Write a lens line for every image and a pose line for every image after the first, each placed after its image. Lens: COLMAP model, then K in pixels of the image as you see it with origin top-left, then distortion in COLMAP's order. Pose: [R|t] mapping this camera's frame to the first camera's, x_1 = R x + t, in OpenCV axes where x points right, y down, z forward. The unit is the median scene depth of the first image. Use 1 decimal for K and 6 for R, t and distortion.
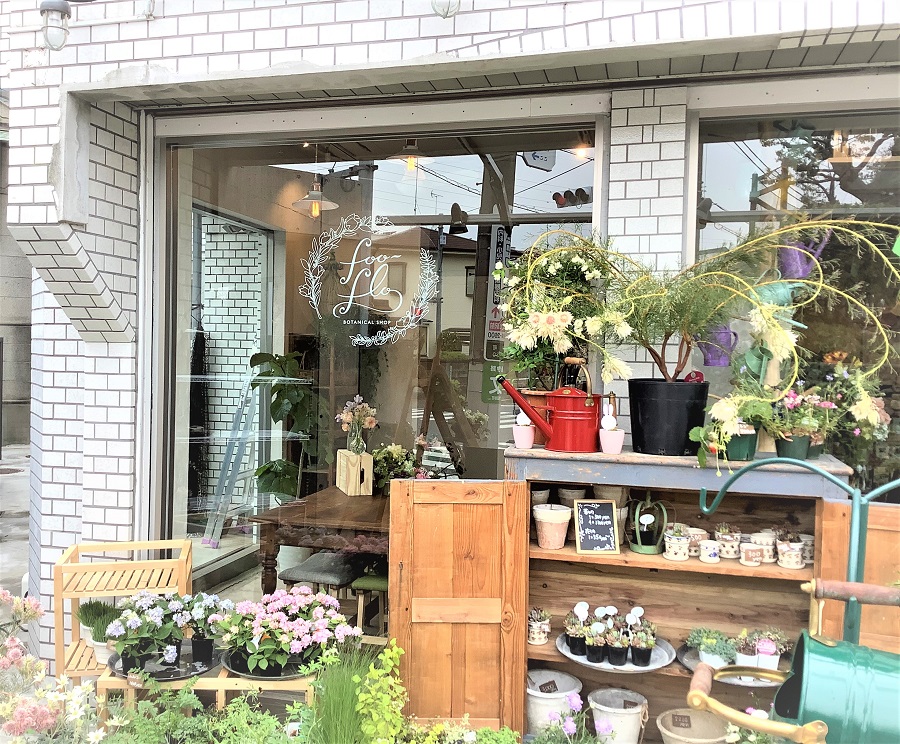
lens RADIAL K [[914.2, 0, 387.4], [0, 914.2, 371.6], [0, 0, 1]] dist [0.061720, -0.010593]
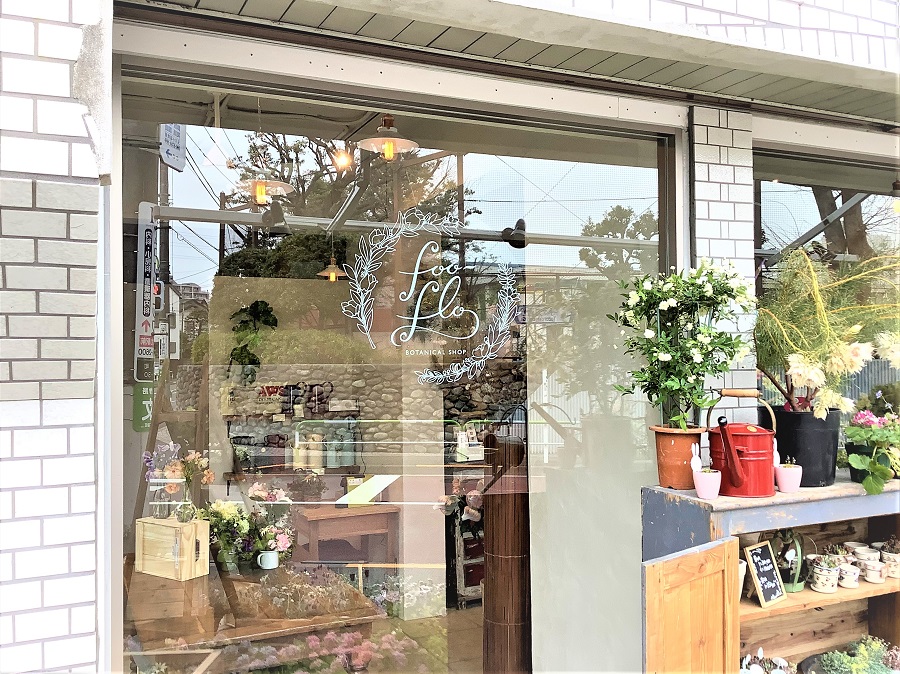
lens RADIAL K [[857.9, 0, 450.0], [0, 857.9, 337.0], [0, 0, 1]] dist [0.013474, 0.004288]
pose [[0.742785, -0.012086, 0.669421, -0.531670], [0.040586, 0.998811, -0.027002, -0.051870], [-0.668299, 0.047226, 0.742393, 0.516090]]
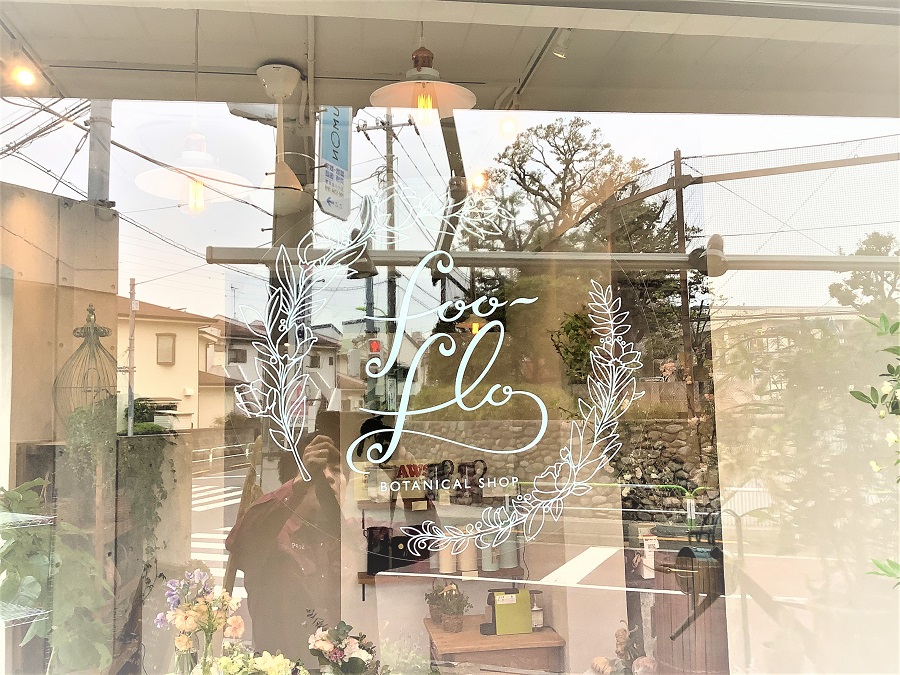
lens RADIAL K [[824.7, 0, 450.0], [0, 824.7, 337.5], [0, 0, 1]] dist [0.084124, -0.187920]
pose [[0.901149, -0.003205, 0.433498, -0.175358], [0.050580, 0.993920, -0.097797, -0.087030], [-0.430549, 0.110056, 0.895832, 0.779192]]
